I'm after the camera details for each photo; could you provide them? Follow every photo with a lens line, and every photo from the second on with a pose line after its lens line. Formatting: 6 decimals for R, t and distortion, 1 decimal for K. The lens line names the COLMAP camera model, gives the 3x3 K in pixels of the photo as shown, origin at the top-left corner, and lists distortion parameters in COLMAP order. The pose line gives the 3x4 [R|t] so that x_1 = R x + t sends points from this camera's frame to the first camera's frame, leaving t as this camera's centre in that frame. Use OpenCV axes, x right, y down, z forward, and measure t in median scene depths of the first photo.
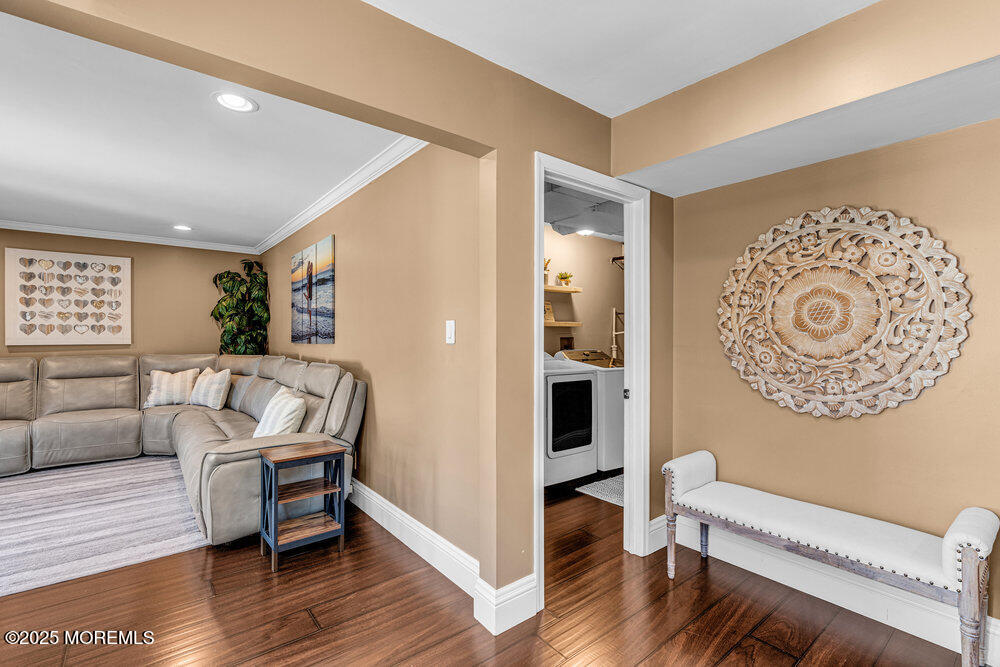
lens RADIAL K [[451.8, 0, 502.7], [0, 451.8, 334.6], [0, 0, 1]] dist [-0.011154, 0.003397]
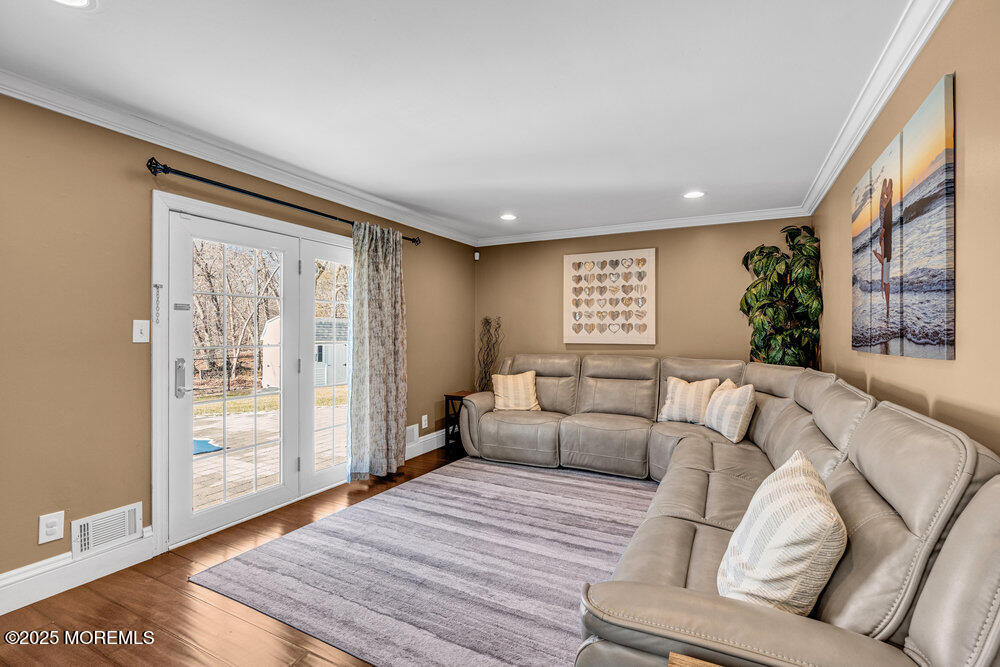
lens RADIAL K [[451.8, 0, 500.7], [0, 451.8, 333.0], [0, 0, 1]] dist [-0.011154, 0.003397]
pose [[0.402042, 0.001691, -0.915620, -0.148250], [-0.003101, 0.999995, 0.000485, -0.001219], [0.915616, 0.002645, 0.402045, 0.408438]]
